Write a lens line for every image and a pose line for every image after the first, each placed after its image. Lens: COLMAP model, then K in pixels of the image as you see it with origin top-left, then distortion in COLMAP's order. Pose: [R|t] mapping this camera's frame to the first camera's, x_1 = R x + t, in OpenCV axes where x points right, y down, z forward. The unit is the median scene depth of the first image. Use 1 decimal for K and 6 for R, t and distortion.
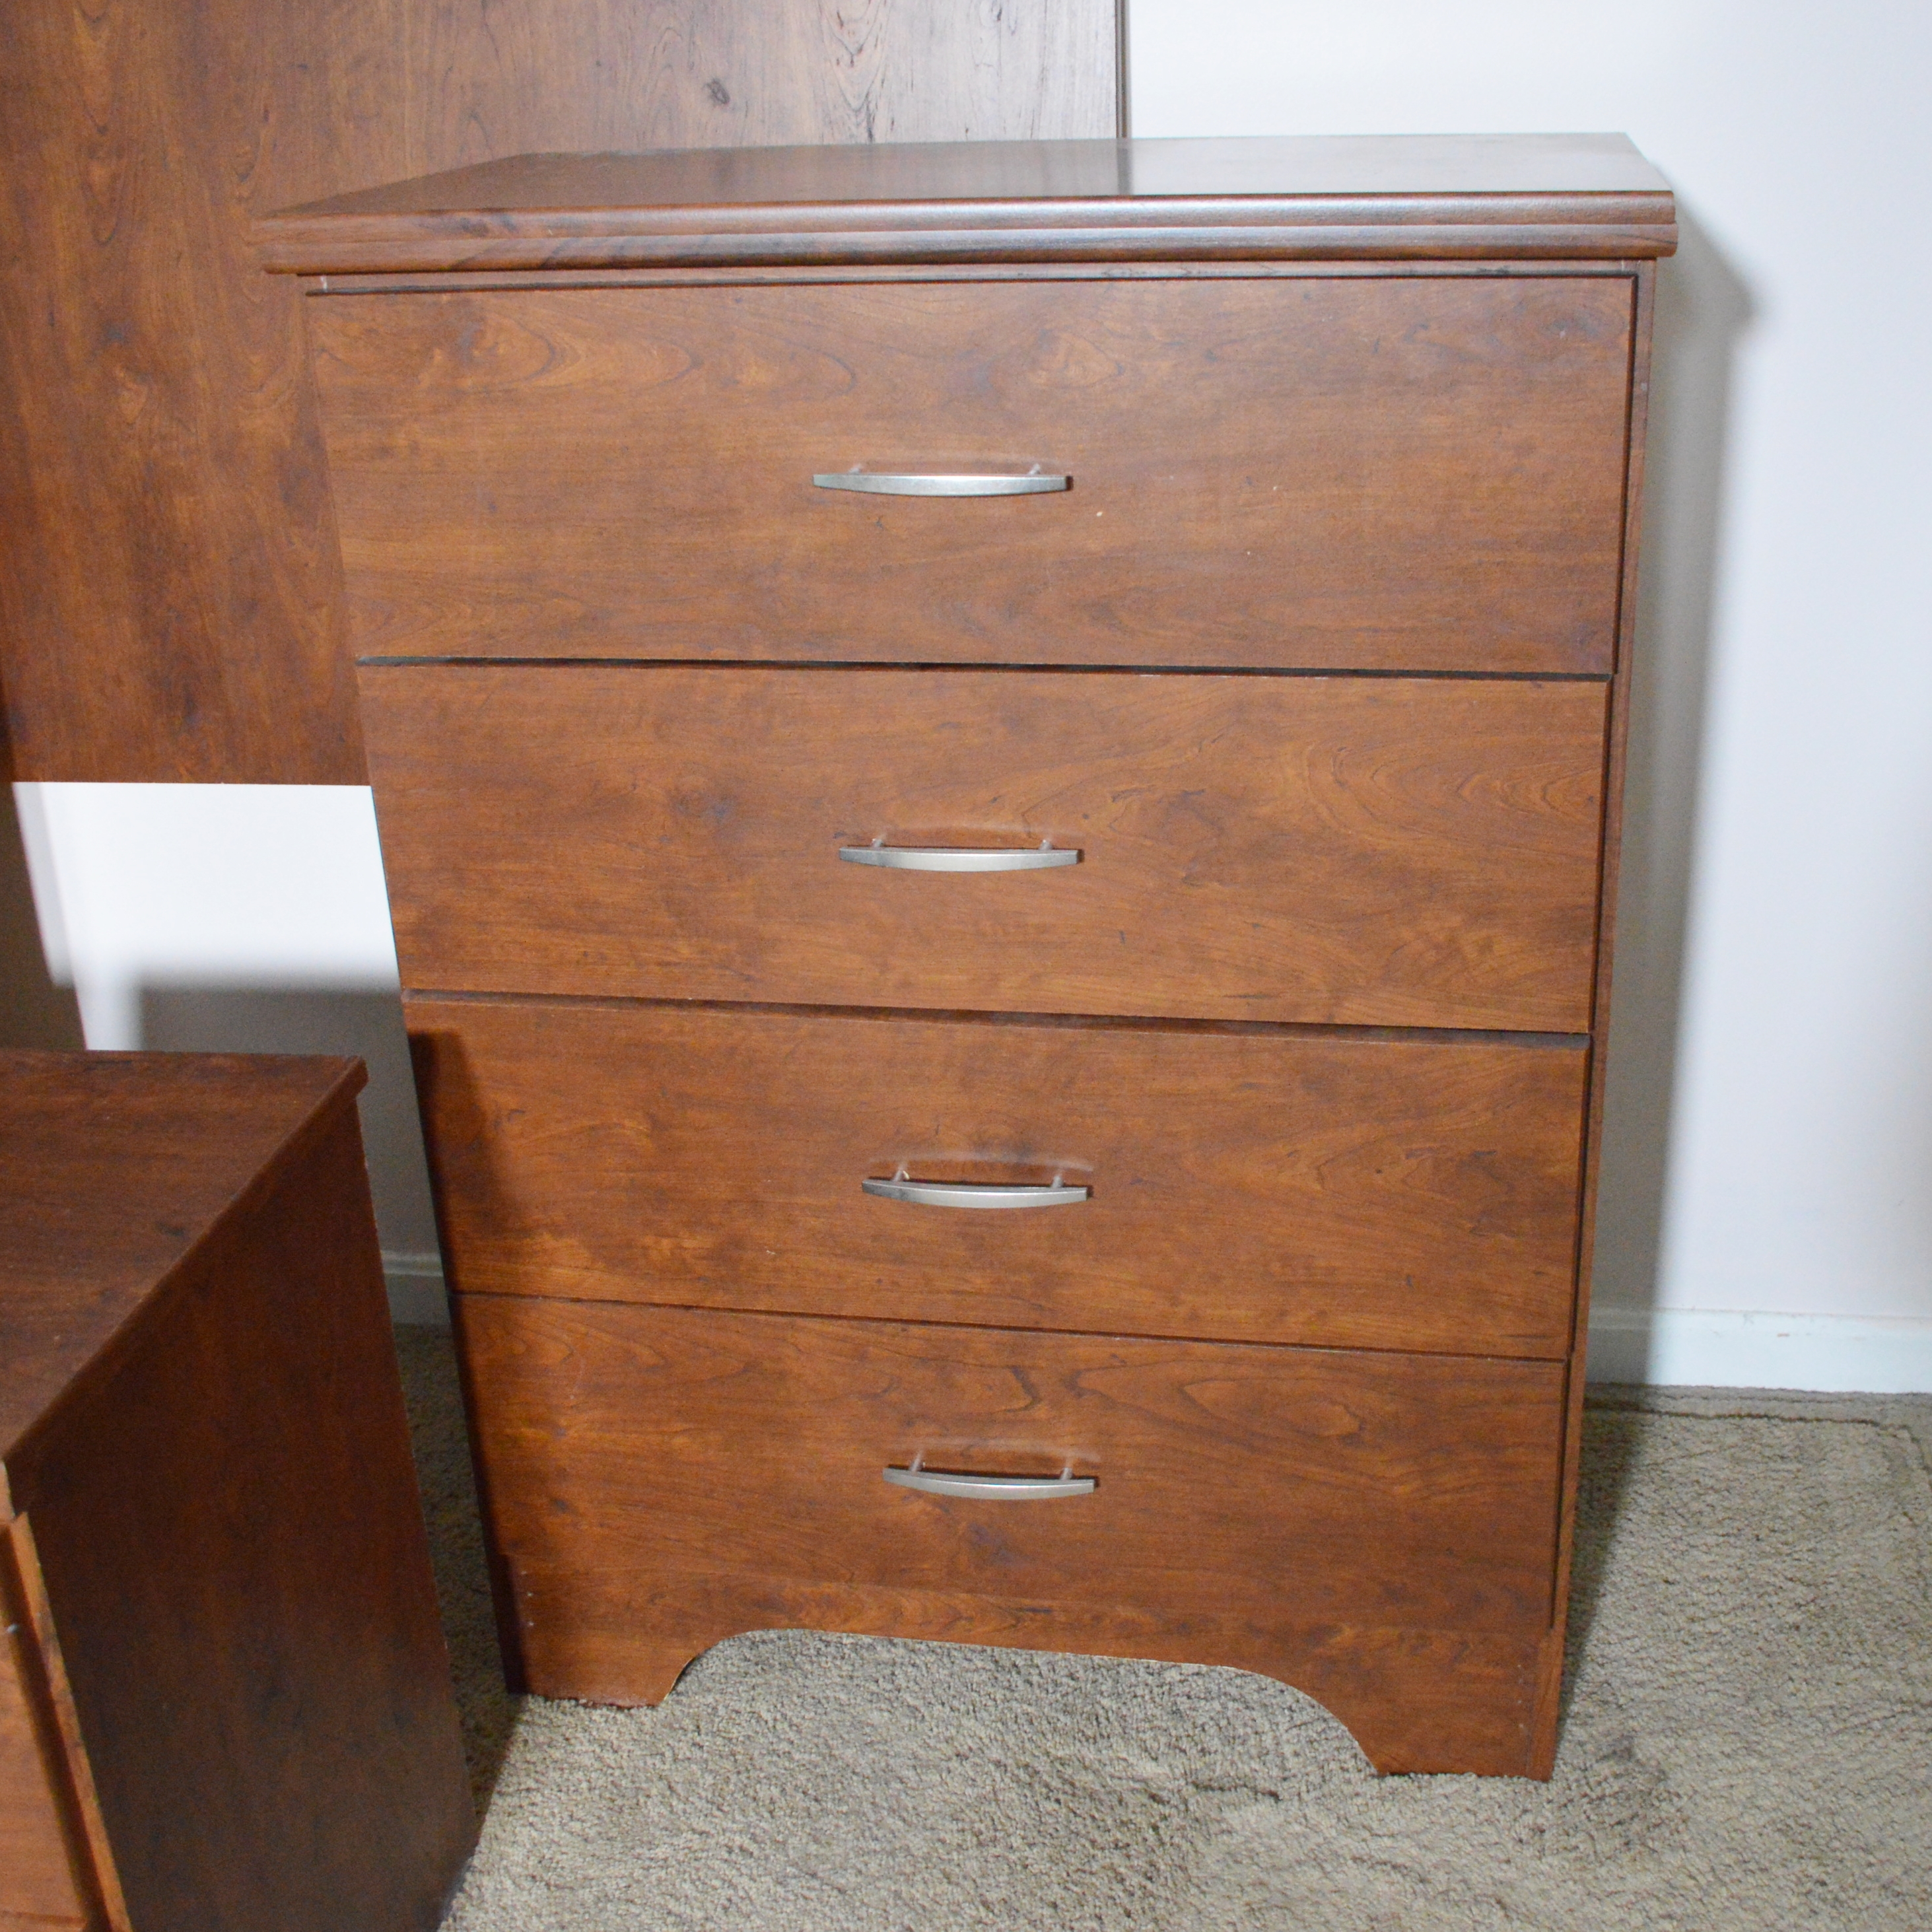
lens RADIAL K [[2333.9, 0, 1049.8], [0, 2333.9, 962.5], [0, 0, 1]] dist [-0.069065, -0.027909]
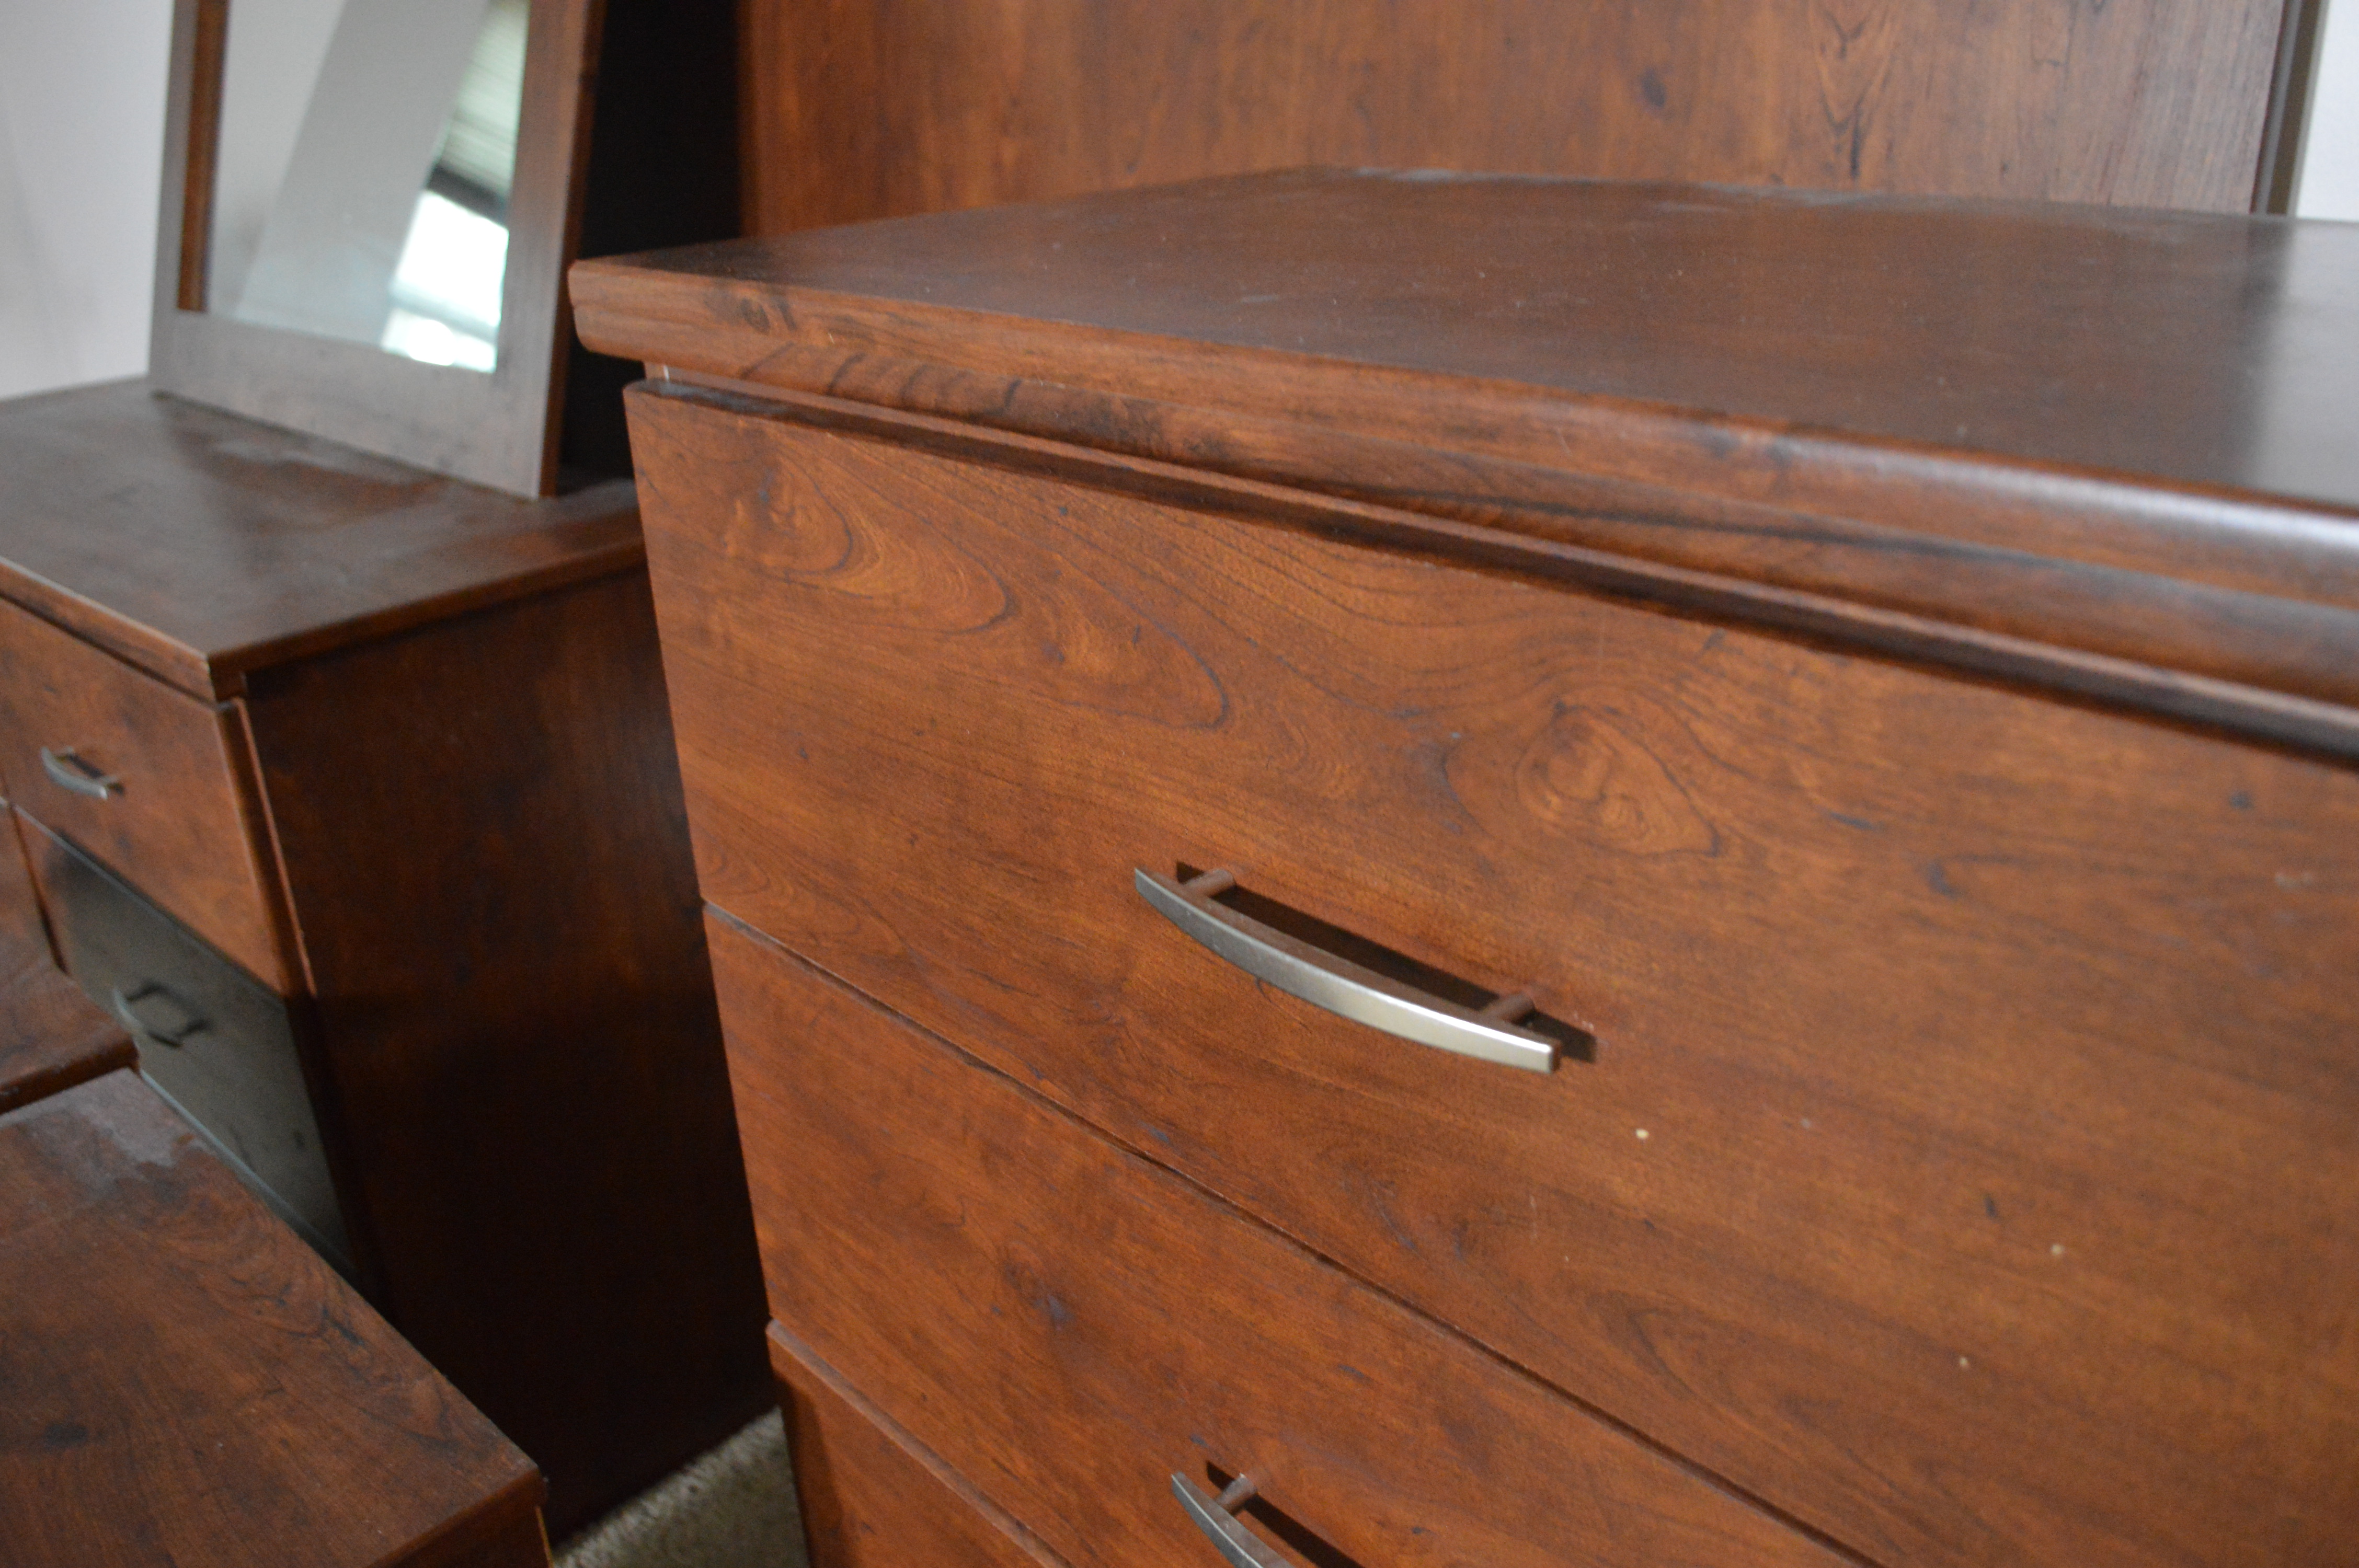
lens RADIAL K [[1858.3, 0, 1179.5], [0, 1858.3, 784.0], [0, 0, 1]] dist [-0.102057, 0.026451]
pose [[0.798646, 0.228981, -0.556536, 0.107488], [-0.220490, 0.971814, 0.083432, -0.225902], [0.559954, 0.056078, 0.826624, 0.576208]]
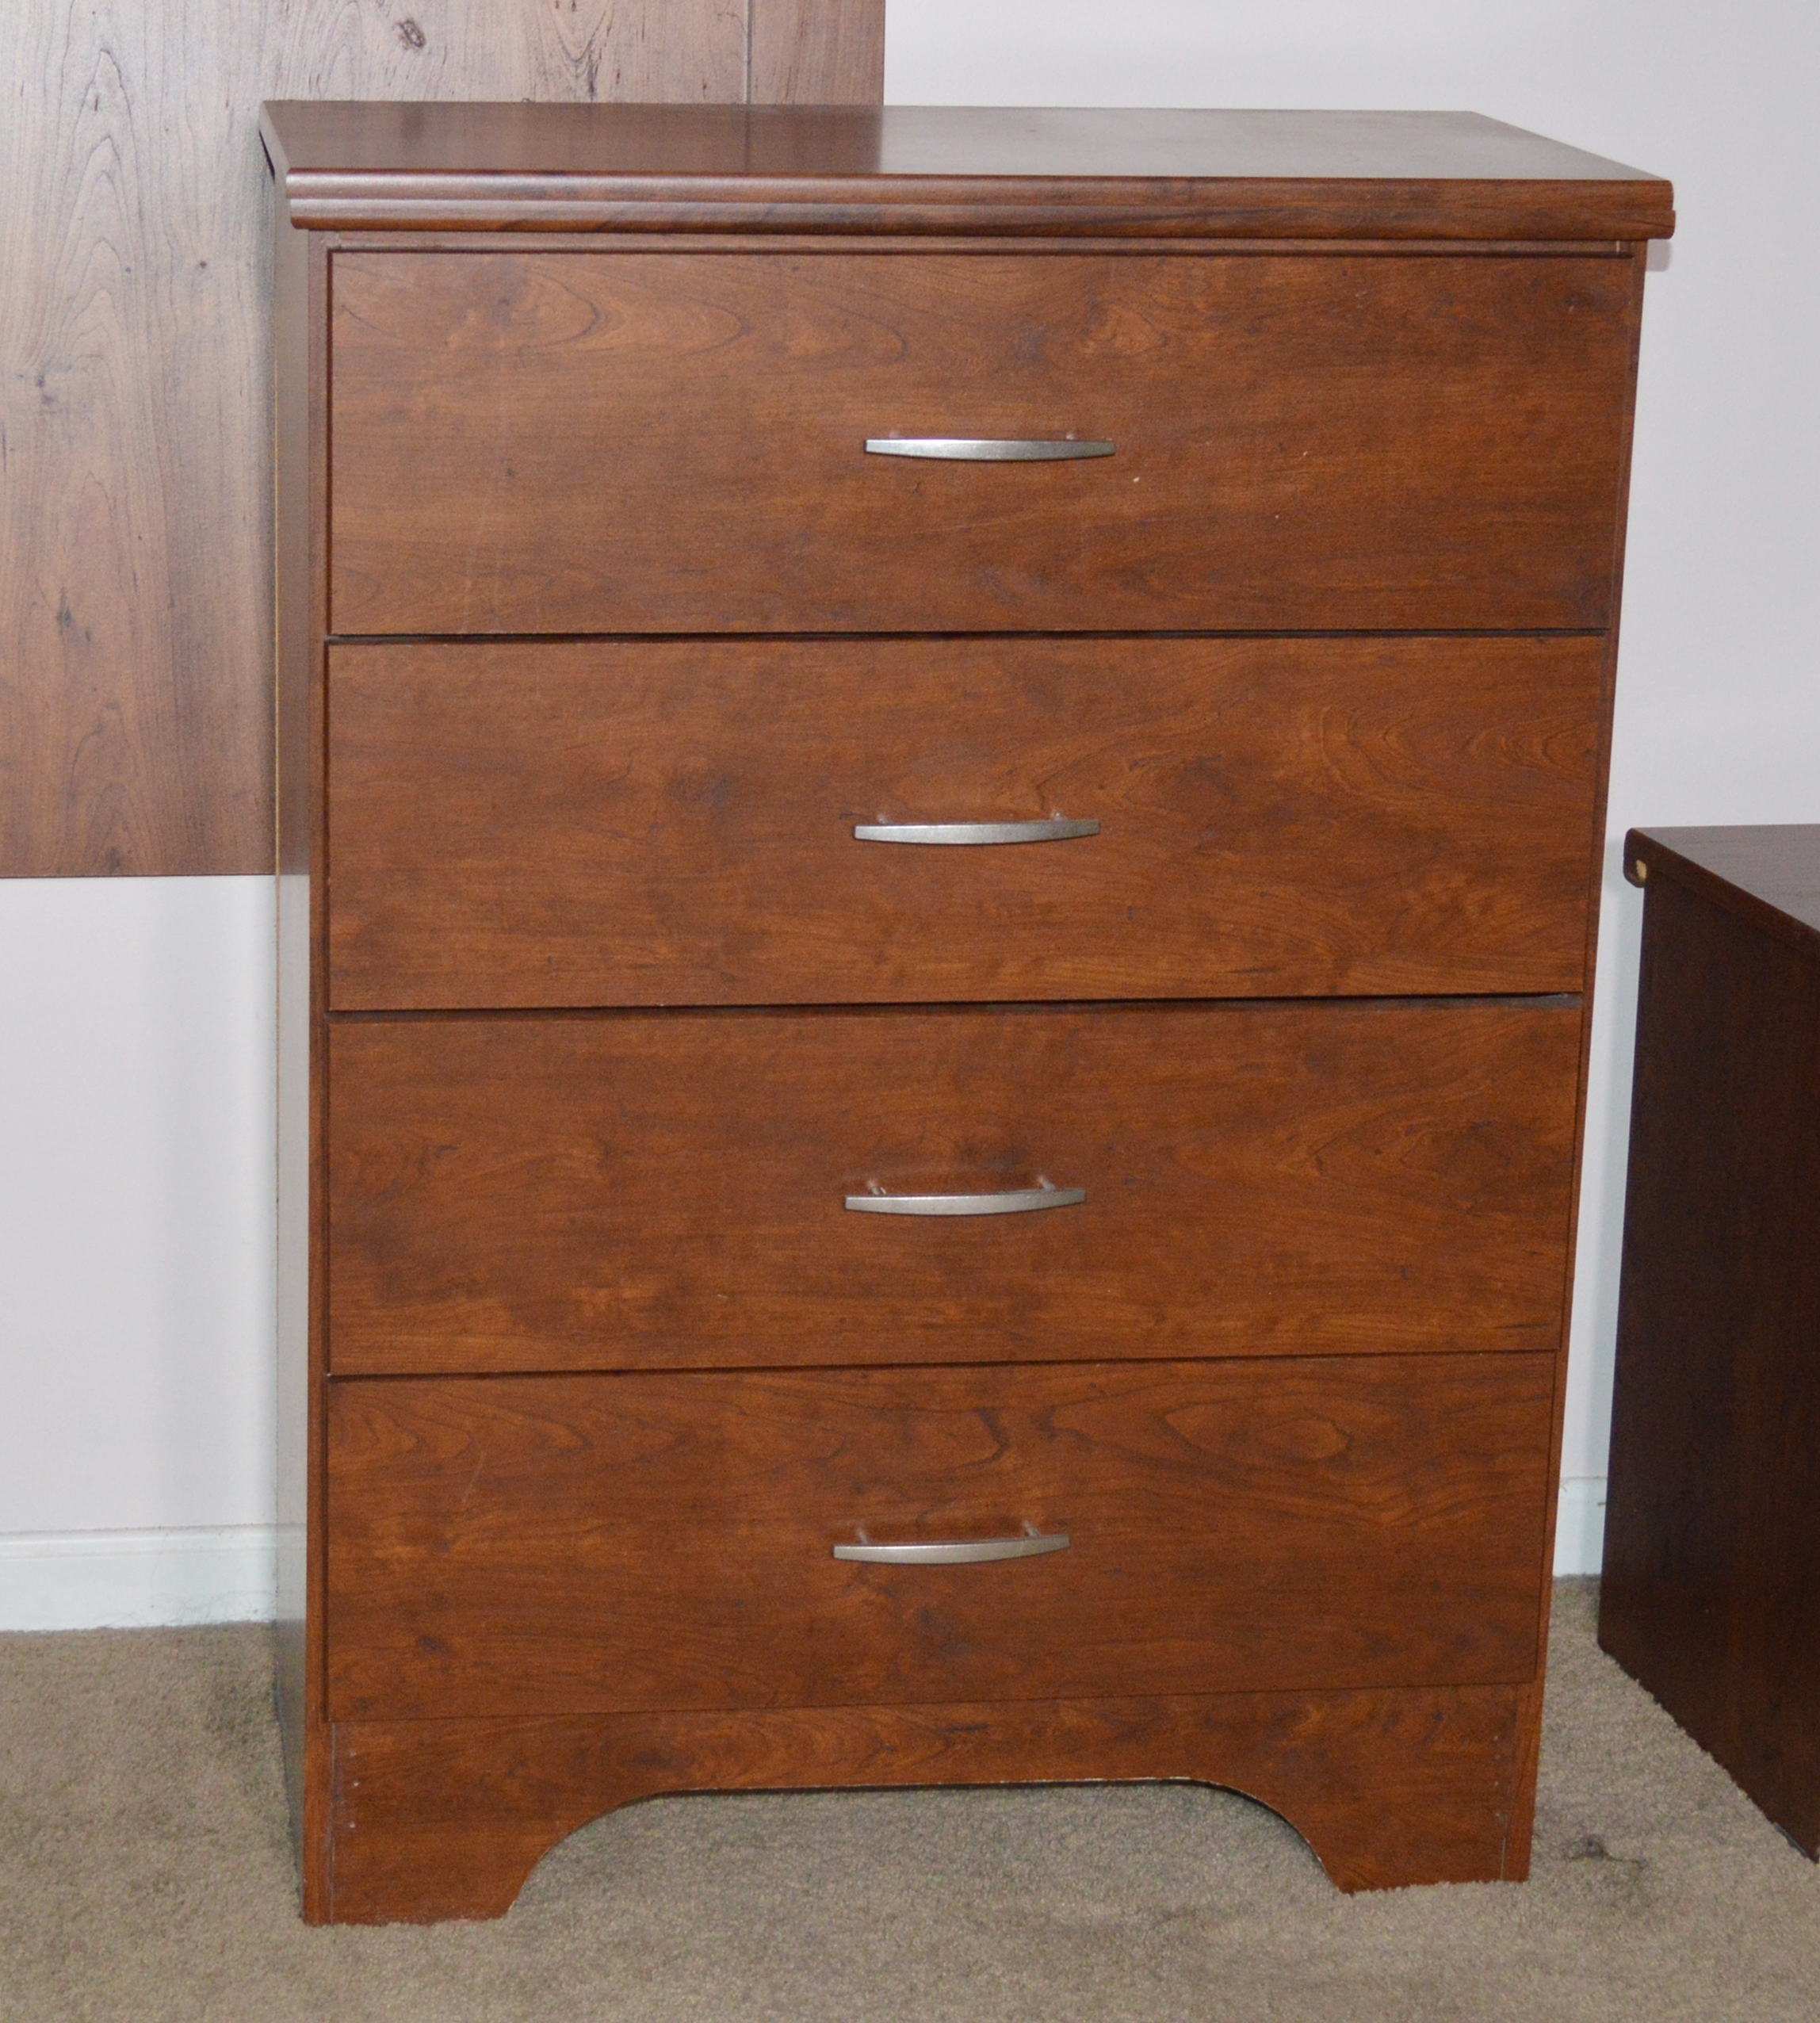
lens RADIAL K [[4806.0, 0, 637.7], [0, 4806.0, 1011.9], [0, 0, 1]] dist [0.031902, 0.034634]
pose [[0.960095, -0.025827, 0.278478, -0.670890], [0.063548, 0.989827, -0.127293, 0.251667], [-0.272357, 0.139910, 0.951970, -0.787831]]
